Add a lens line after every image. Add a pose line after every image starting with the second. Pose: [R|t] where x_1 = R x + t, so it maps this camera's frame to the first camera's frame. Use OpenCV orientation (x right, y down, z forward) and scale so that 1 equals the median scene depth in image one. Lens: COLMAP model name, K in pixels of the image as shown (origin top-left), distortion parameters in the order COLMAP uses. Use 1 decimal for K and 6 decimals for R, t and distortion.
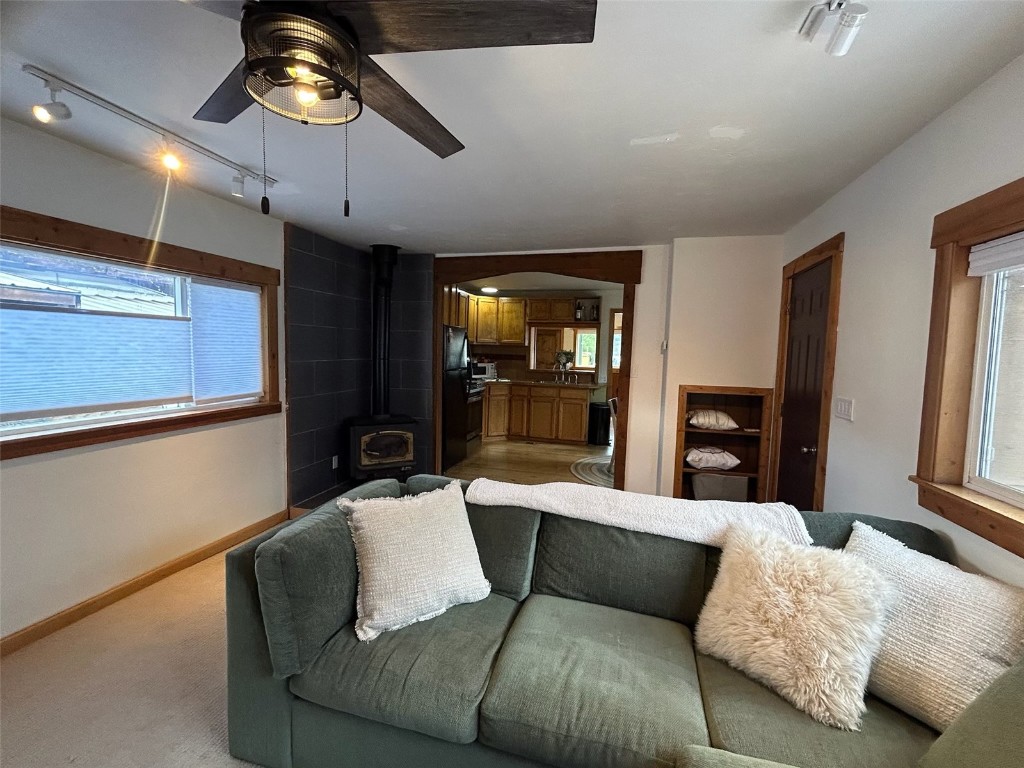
lens RADIAL K [[456.6, 0, 512.0], [0, 456.6, 384.0], [0, 0, 1]] dist [0.002720, 0.000252]
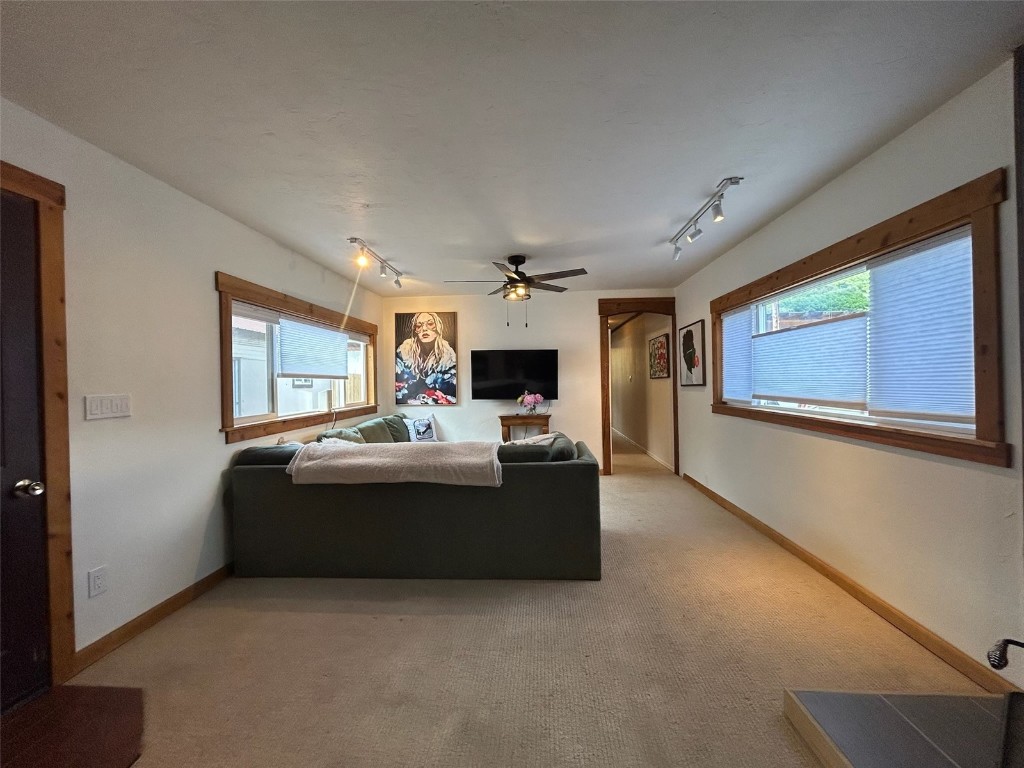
lens RADIAL K [[412.7, 0, 511.7], [0, 412.7, 383.4], [0, 0, 1]] dist [-0.002499, 0.000426]
pose [[-0.982508, -0.003906, -0.186181, 0.057247], [-0.018820, 0.996744, 0.078407, -0.036996], [0.185269, 0.080540, -0.979382, 1.029272]]
